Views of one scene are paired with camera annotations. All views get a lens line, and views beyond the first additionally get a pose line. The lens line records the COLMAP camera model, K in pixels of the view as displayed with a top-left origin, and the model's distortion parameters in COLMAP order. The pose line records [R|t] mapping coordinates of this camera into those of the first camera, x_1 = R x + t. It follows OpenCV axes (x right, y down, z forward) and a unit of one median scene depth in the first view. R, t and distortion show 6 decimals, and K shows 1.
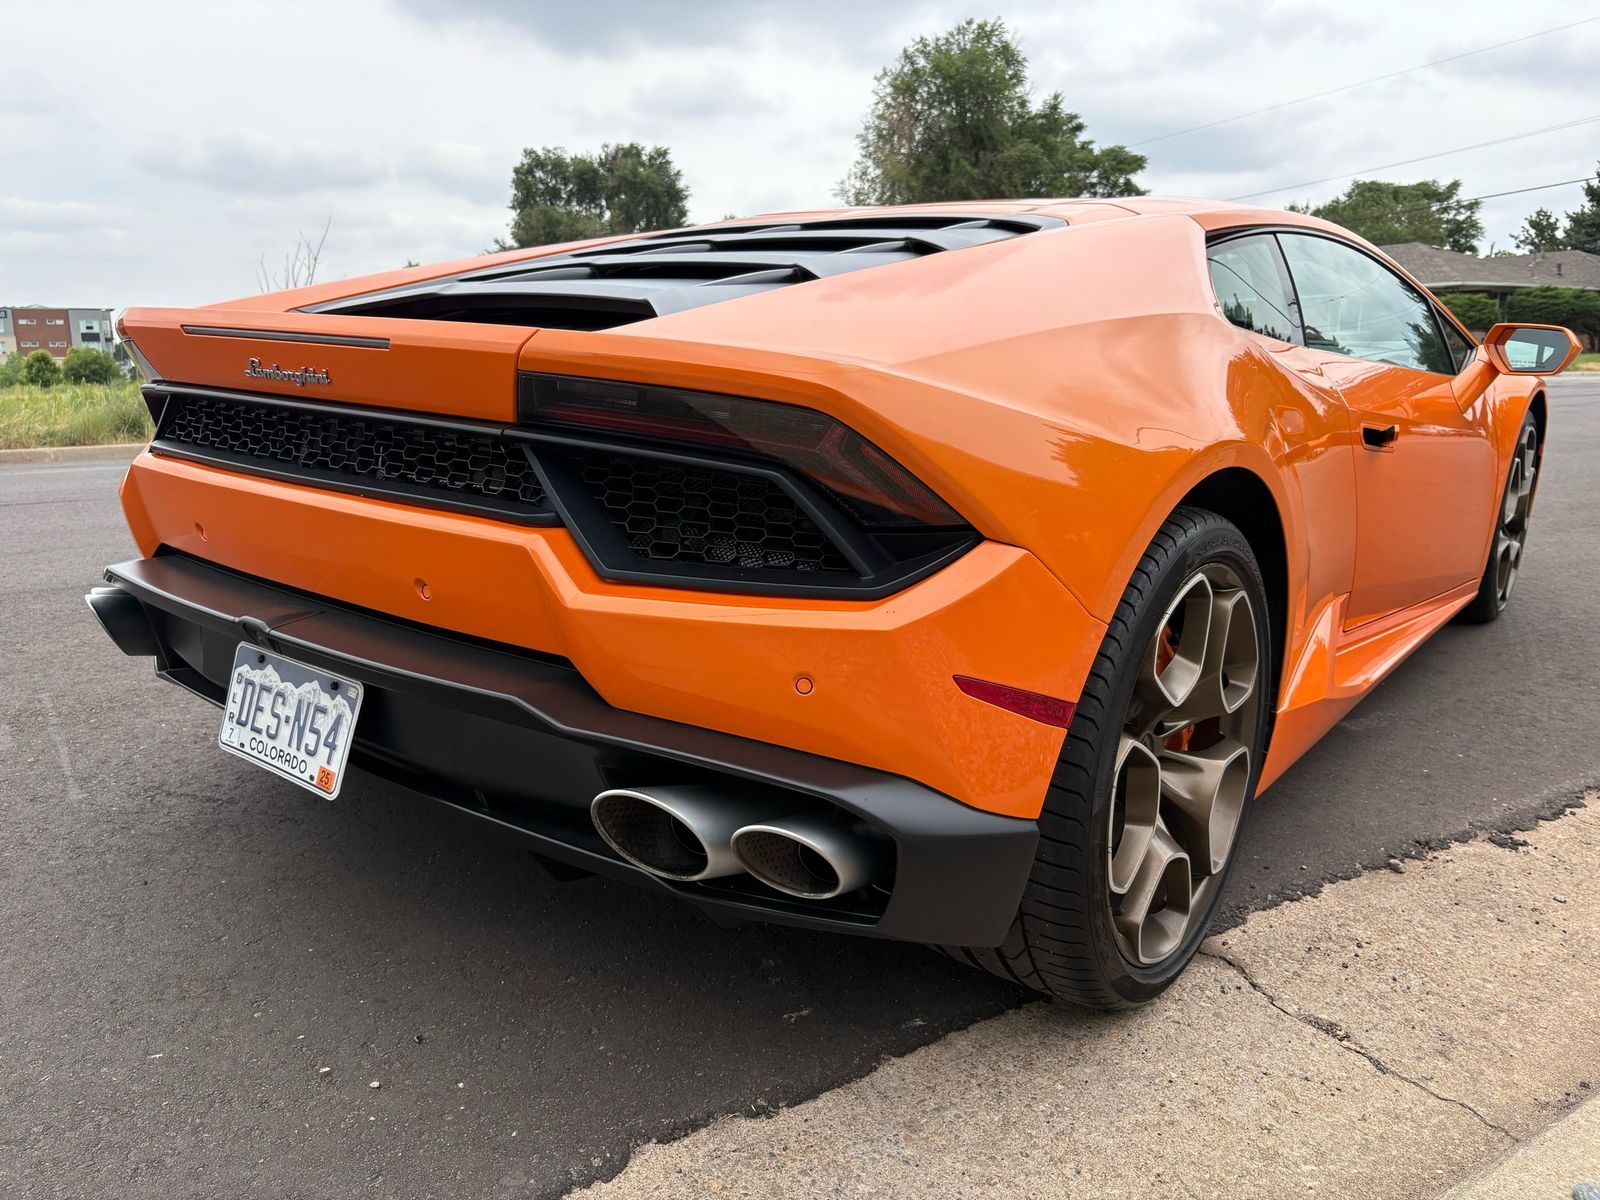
lens RADIAL K [[1211.3, 0, 804.4], [0, 1211.3, 598.7], [0, 0, 1]] dist [0.030125, -0.032410]
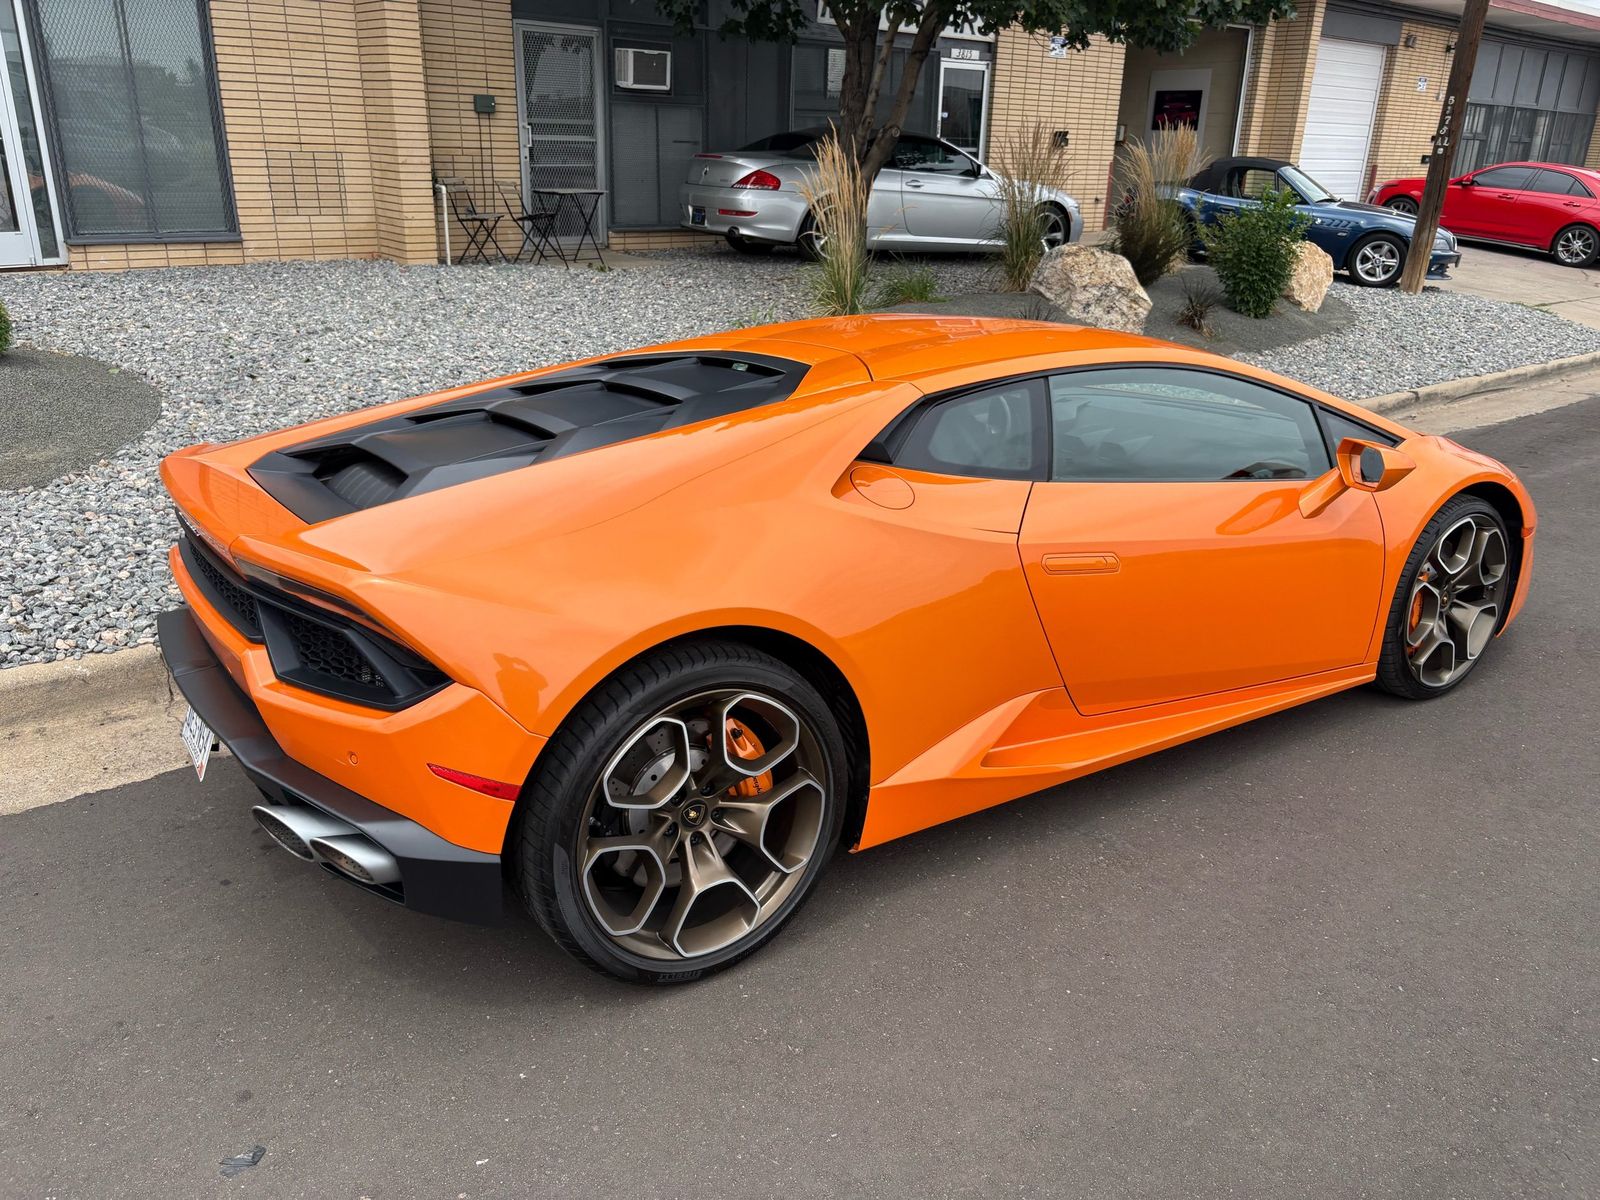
lens RADIAL K [[1211.3, 0, 811.9], [0, 1211.3, 593.3], [0, 0, 1]] dist [0.030125, -0.032410]
pose [[0.950385, 0.072550, -0.302497, 0.878021], [-0.058468, 0.996753, 0.055364, -0.229598], [0.305532, -0.034930, 0.951541, -0.323174]]
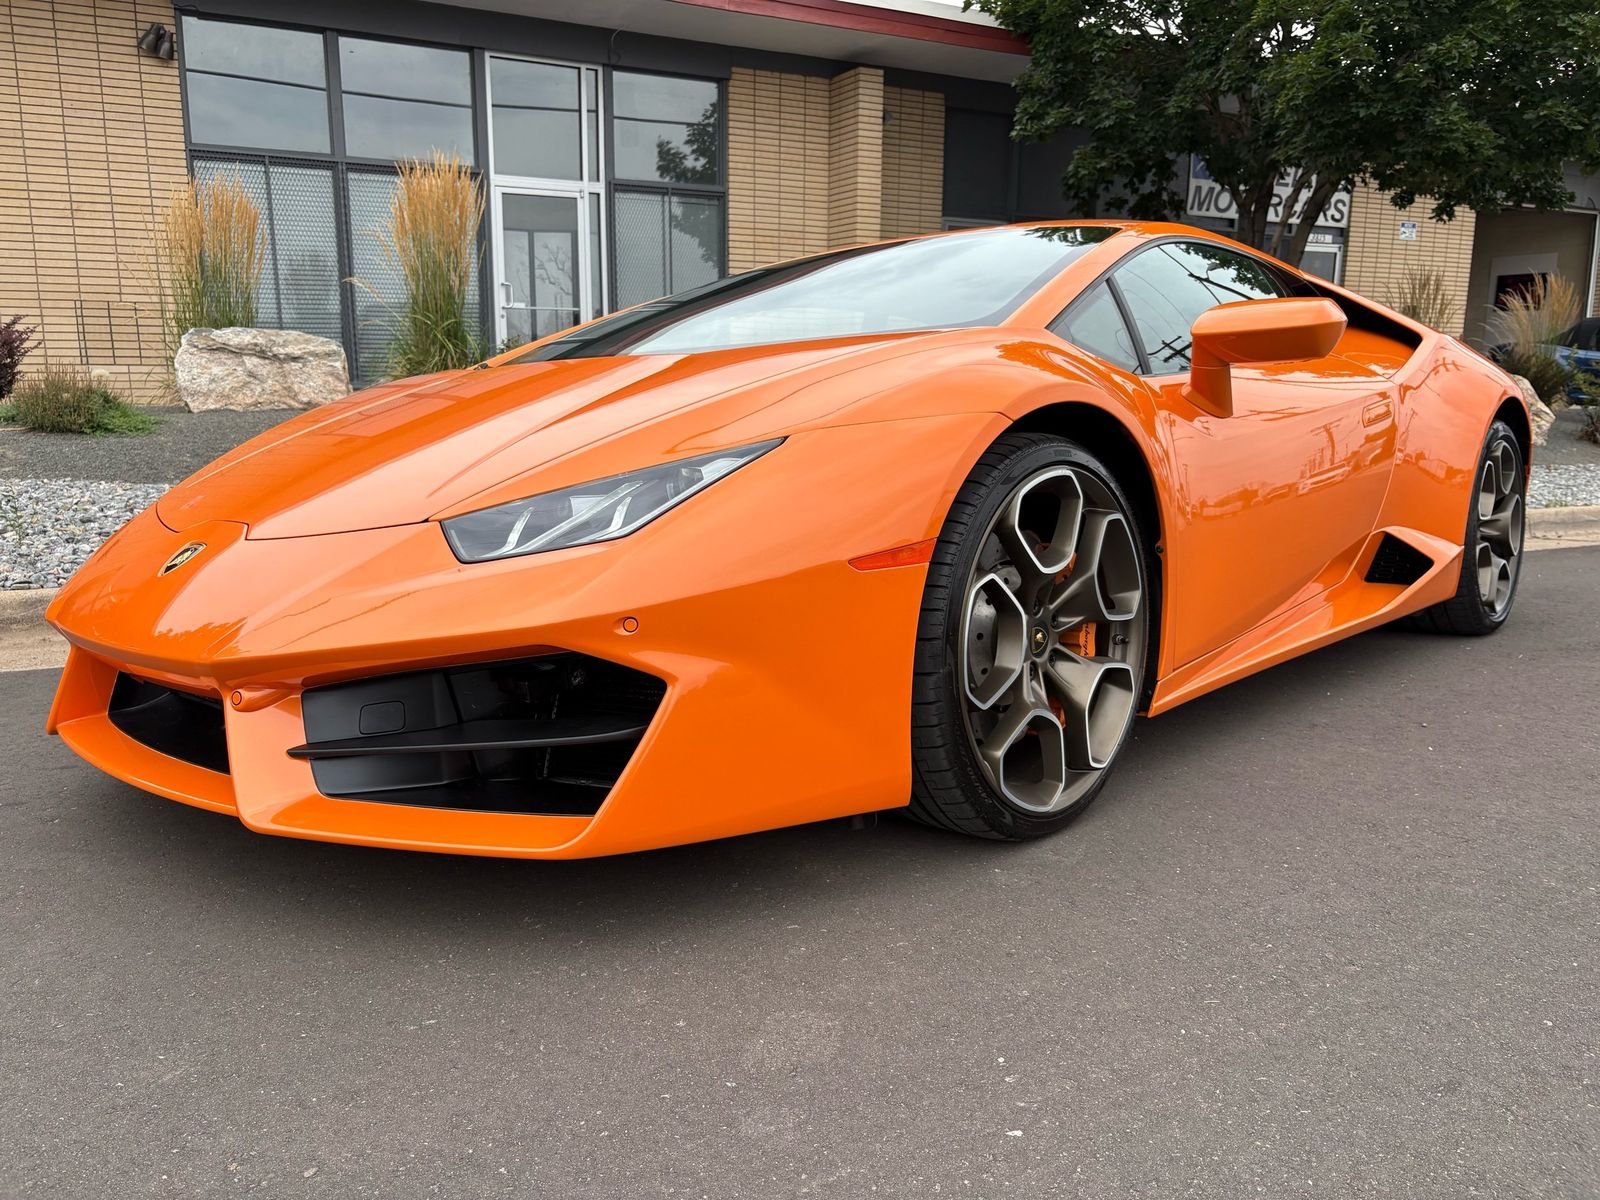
lens RADIAL K [[1211.3, 0, 800.5], [0, 1211.3, 592.3], [0, 0, 1]] dist [0.030125, -0.032410]
pose [[0.856889, 0.035231, -0.514296, 0.472143], [-0.102771, 0.989310, -0.103459, 0.627850], [0.505154, 0.141508, 0.851349, -1.555556]]
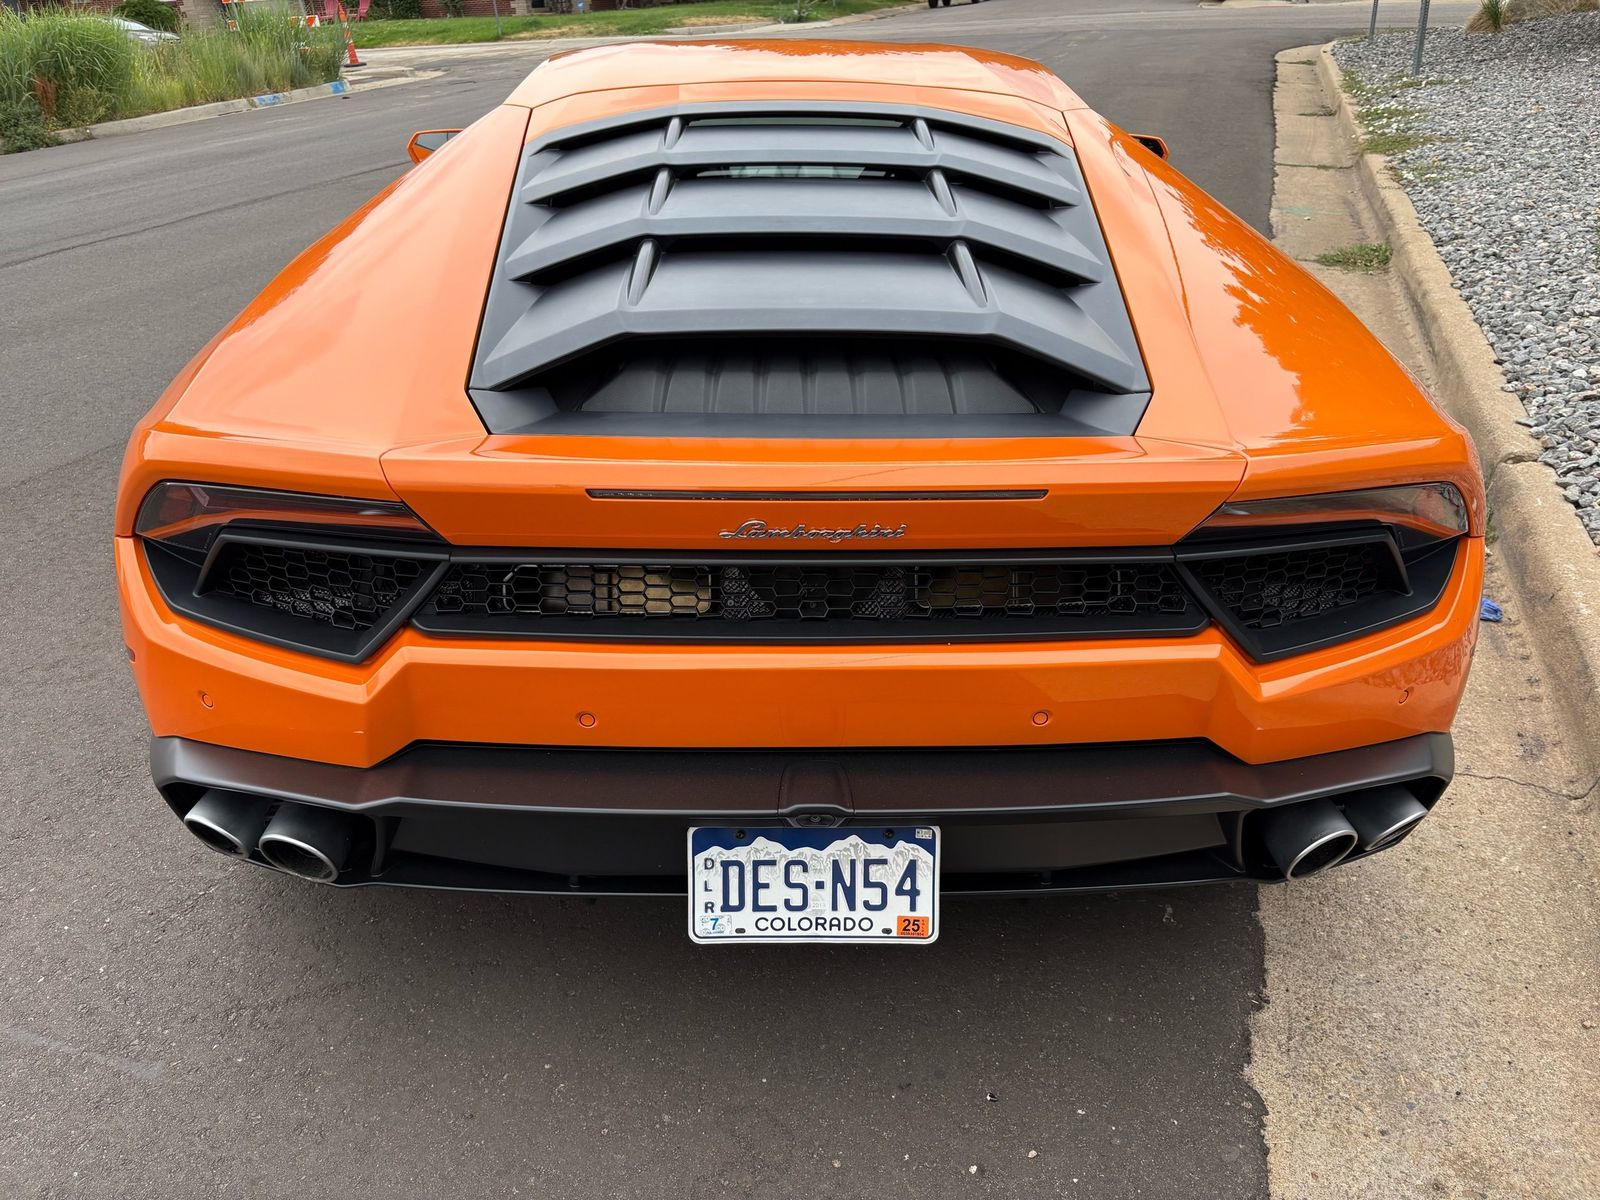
lens RADIAL K [[1211.3, 0, 798.5], [0, 1211.3, 595.2], [0, 0, 1]] dist [0.030125, -0.032410]
pose [[0.778150, -0.303191, 0.550052, -0.893698], [0.156760, 0.941808, 0.297363, -0.387324], [-0.608201, -0.145167, 0.780396, 0.341761]]
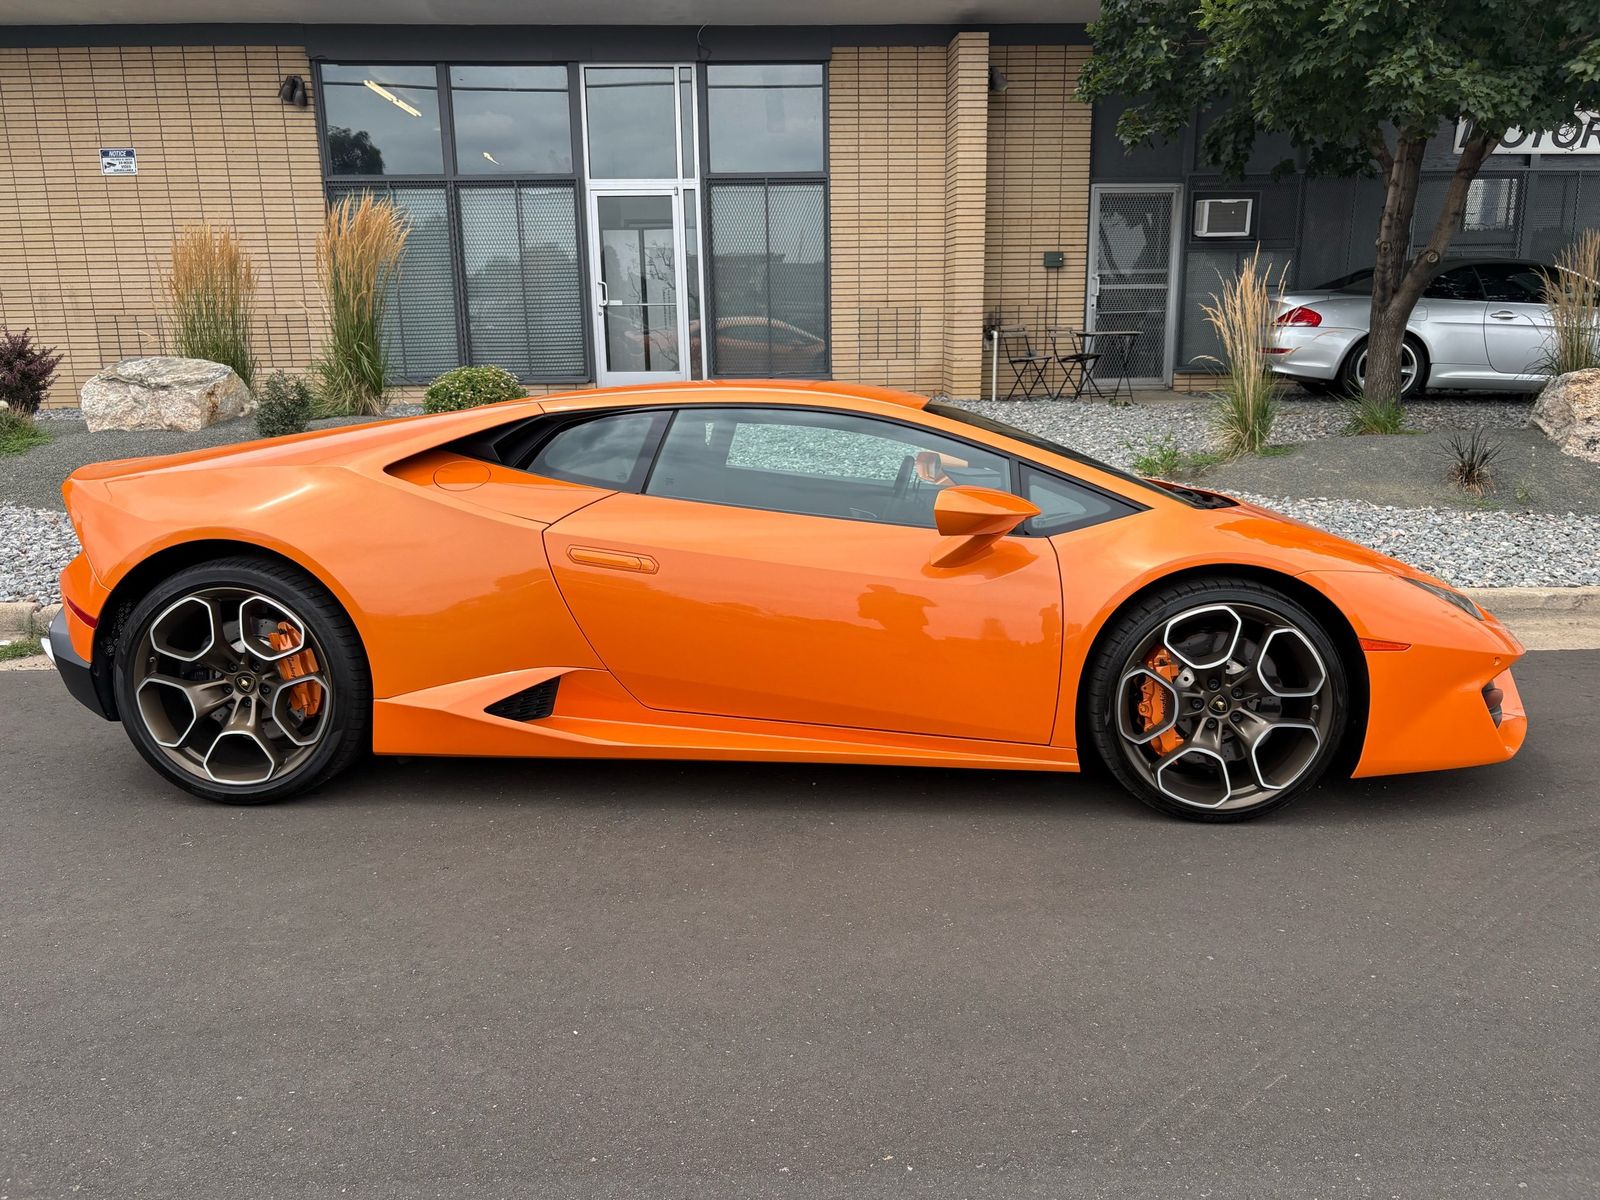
lens RADIAL K [[1211.3, 0, 812.6], [0, 1211.3, 584.4], [0, 0, 1]] dist [0.030125, -0.032410]
pose [[0.563520, 0.111181, -0.818586, 2.588715], [-0.193366, 0.981127, 0.000143, -0.223943], [0.803153, 0.158206, 0.574384, 0.612779]]
